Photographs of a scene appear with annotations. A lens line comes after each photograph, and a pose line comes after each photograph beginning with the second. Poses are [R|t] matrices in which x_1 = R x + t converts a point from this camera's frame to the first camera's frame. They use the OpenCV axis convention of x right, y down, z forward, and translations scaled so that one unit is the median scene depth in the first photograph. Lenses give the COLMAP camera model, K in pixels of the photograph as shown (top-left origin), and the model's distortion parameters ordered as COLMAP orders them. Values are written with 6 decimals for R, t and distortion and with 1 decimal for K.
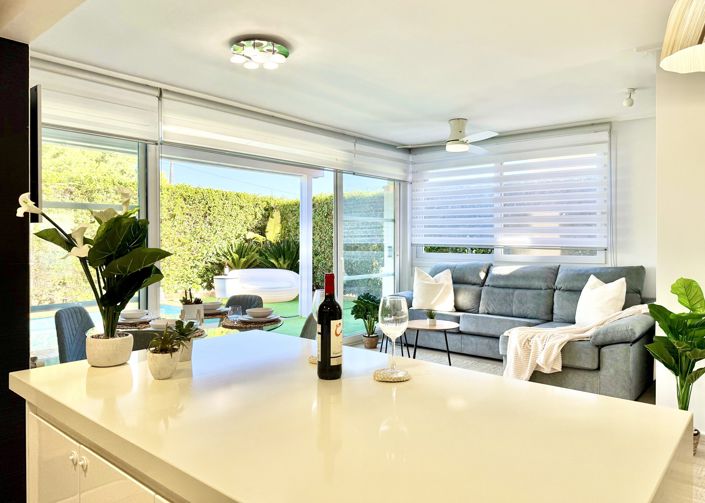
lens RADIAL K [[498.4, 0, 352.7], [0, 498.4, 240.9], [0, 0, 1]] dist [-0.000912, -0.000791]
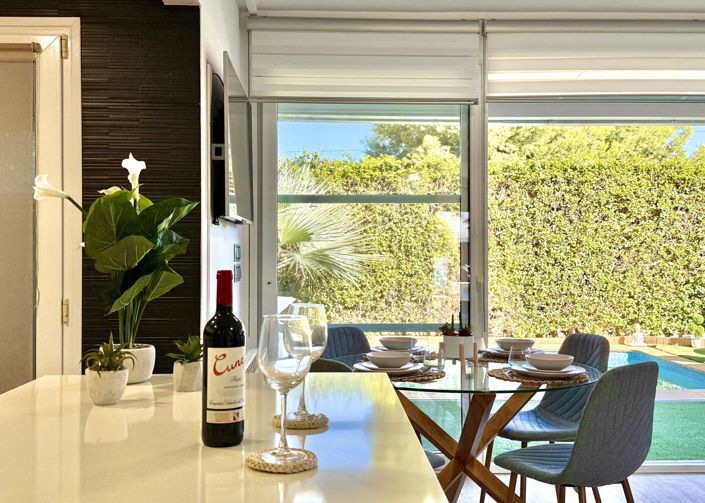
lens RADIAL K [[742.0, 0, 352.5], [0, 742.0, 251.5], [0, 0, 1]] dist [0.092398, -0.001946]
pose [[0.626329, 0.001952, -0.779556, 0.154745], [-0.010225, 0.999931, -0.005711, 0.009266], [0.779492, 0.011548, 0.626306, 0.113614]]
